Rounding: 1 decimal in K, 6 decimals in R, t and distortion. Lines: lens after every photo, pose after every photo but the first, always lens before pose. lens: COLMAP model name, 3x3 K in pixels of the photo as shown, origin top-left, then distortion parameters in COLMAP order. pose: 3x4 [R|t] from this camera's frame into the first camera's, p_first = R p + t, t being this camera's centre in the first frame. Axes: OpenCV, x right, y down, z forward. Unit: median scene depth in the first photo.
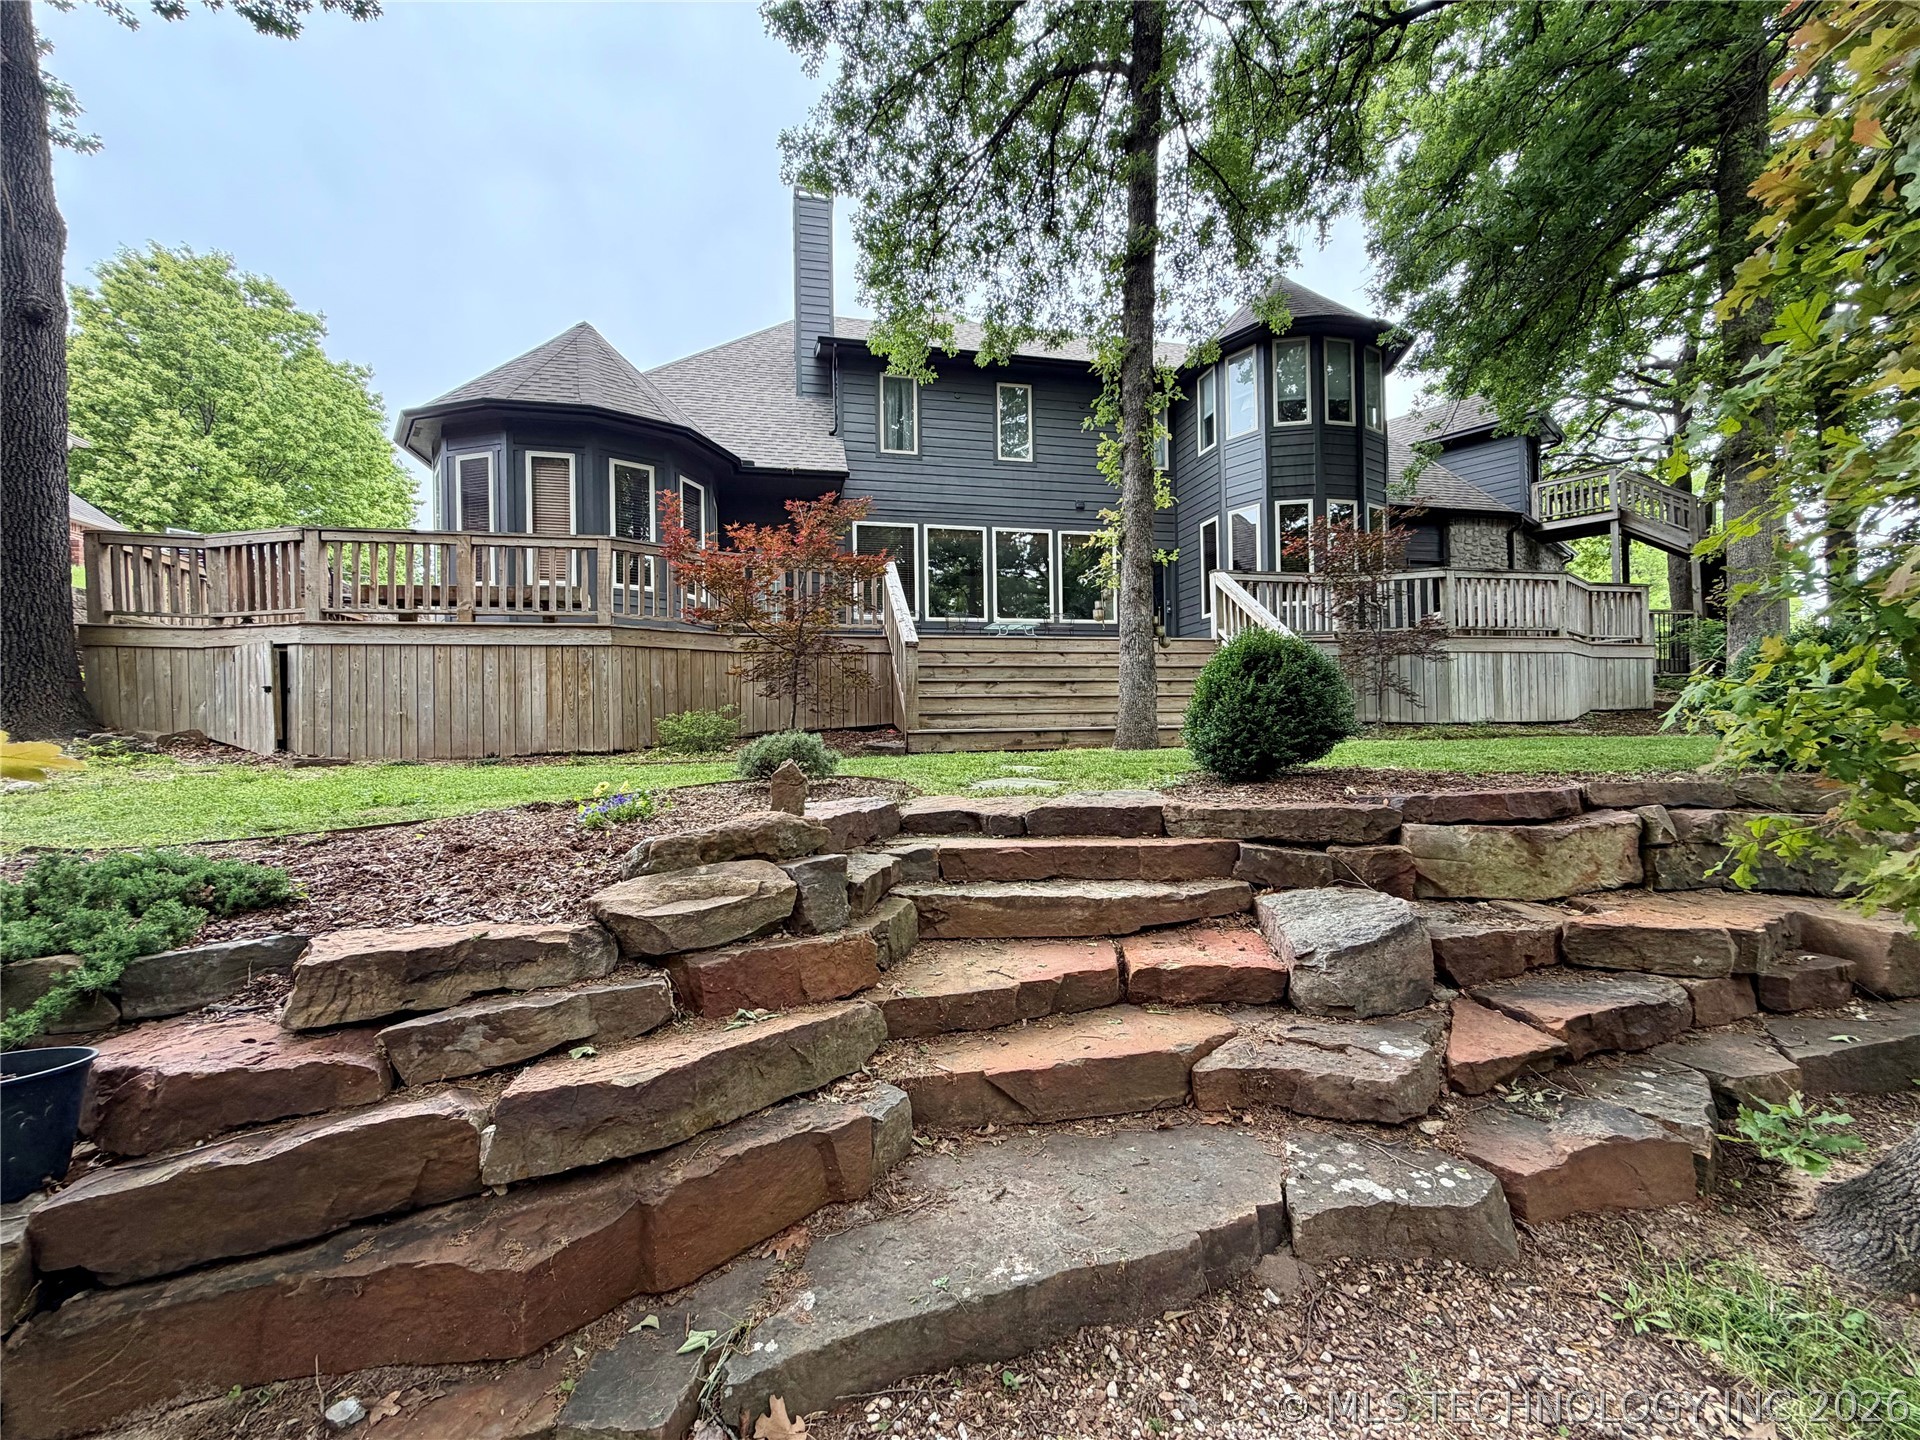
lens RADIAL K [[770.0, 0, 963.4], [0, 770.0, 717.2], [0, 0, 1]] dist [0.000271, -0.000302]
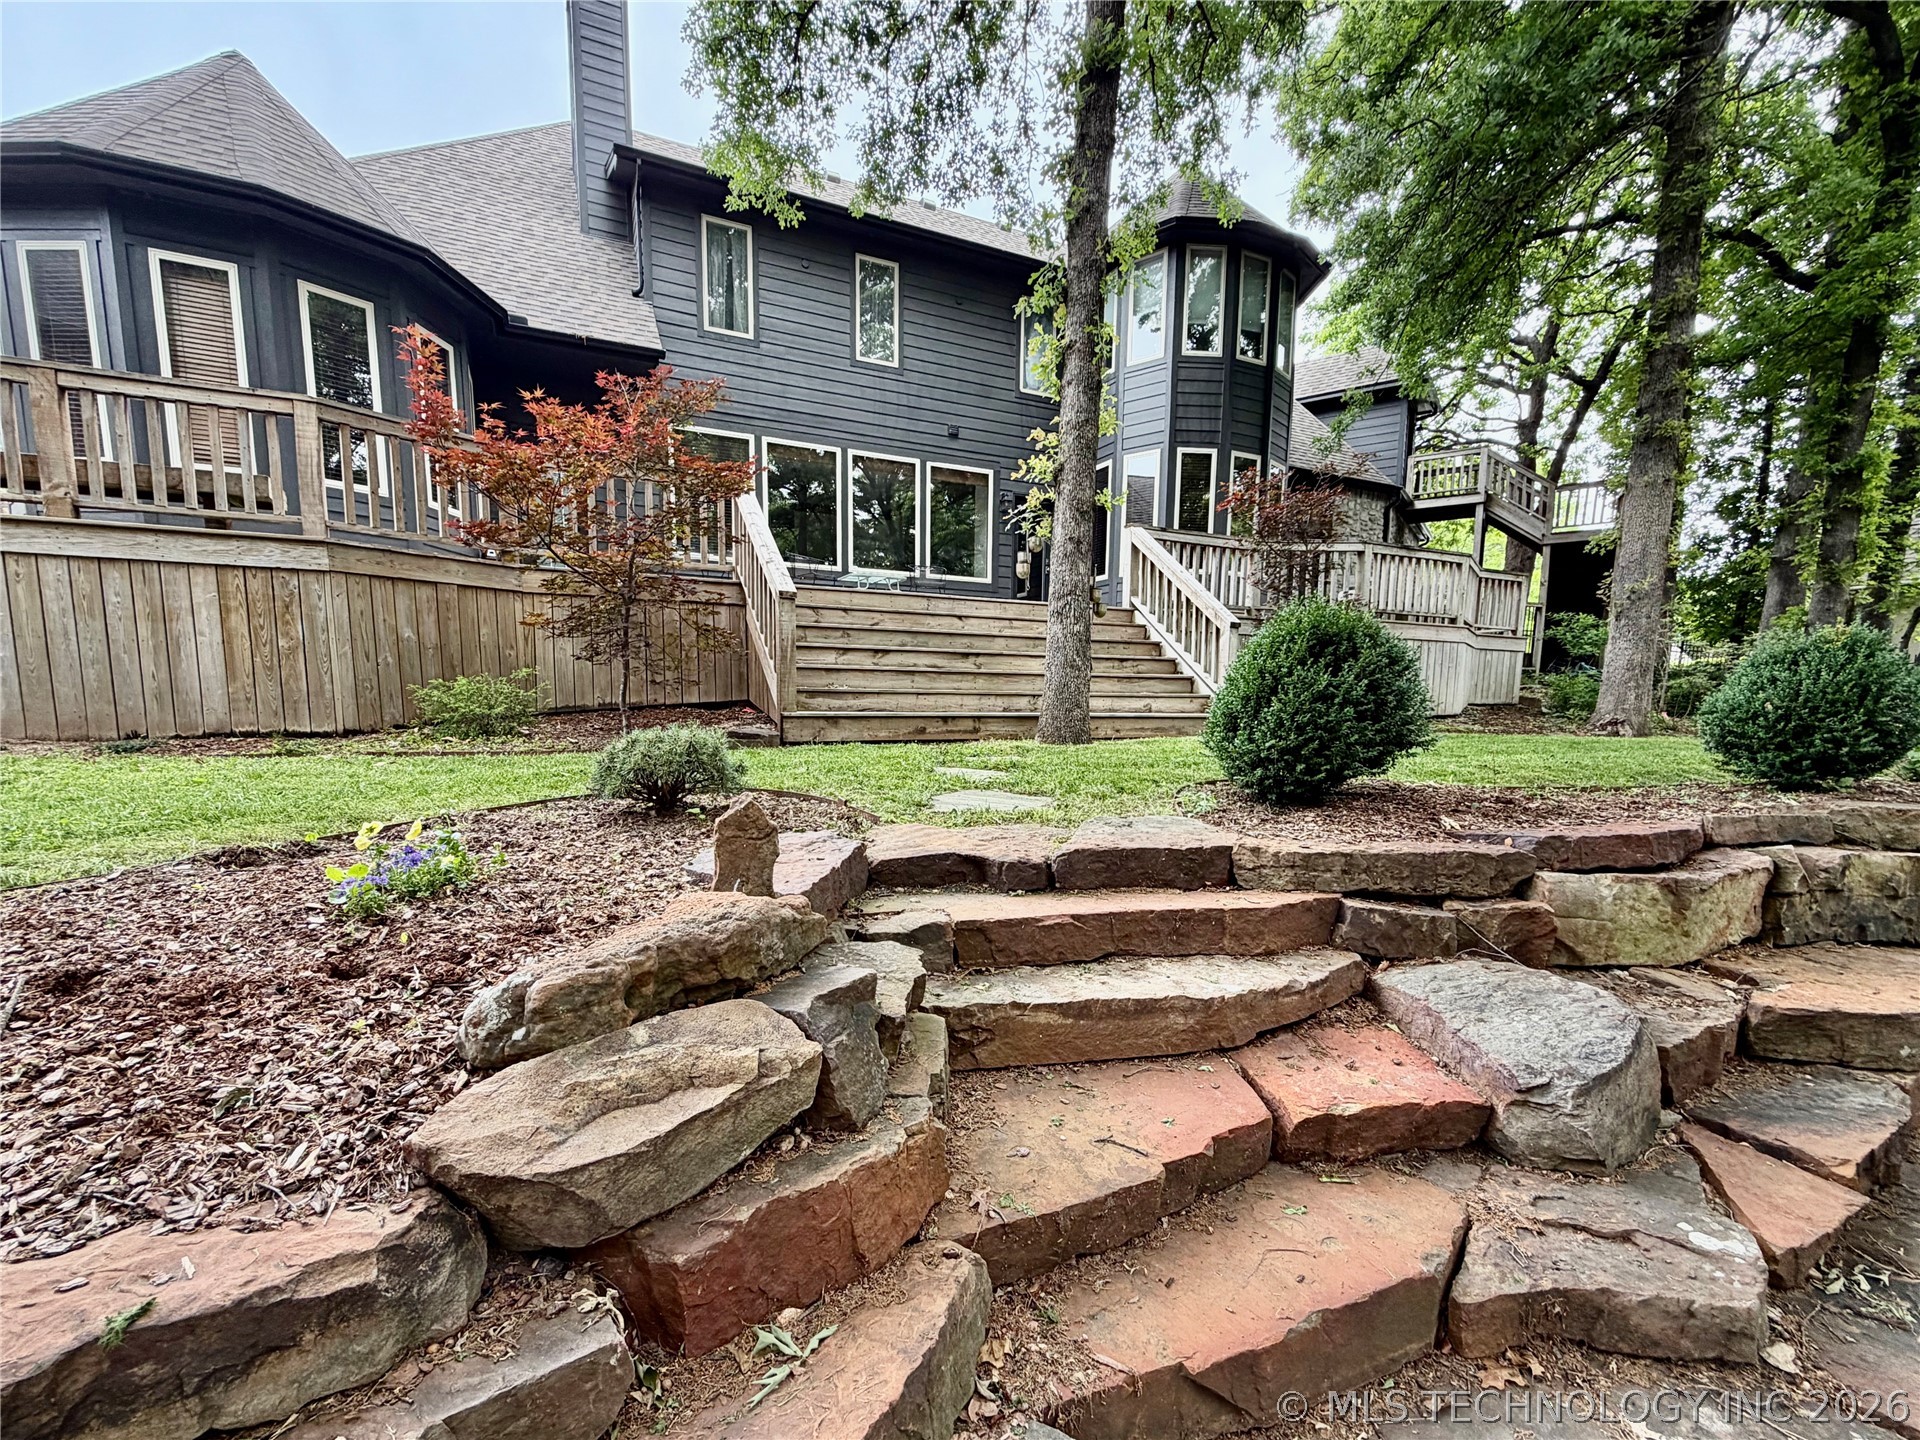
lens RADIAL K [[770.0, 0, 873.6], [0, 770.0, 790.4], [0, 0, 1]] dist [0.000271, -0.000302]
pose [[0.977812, 0.002840, 0.209466, -0.139699], [-0.033605, 0.989085, 0.143462, -0.017895], [-0.206772, -0.147318, 0.967235, 0.238708]]
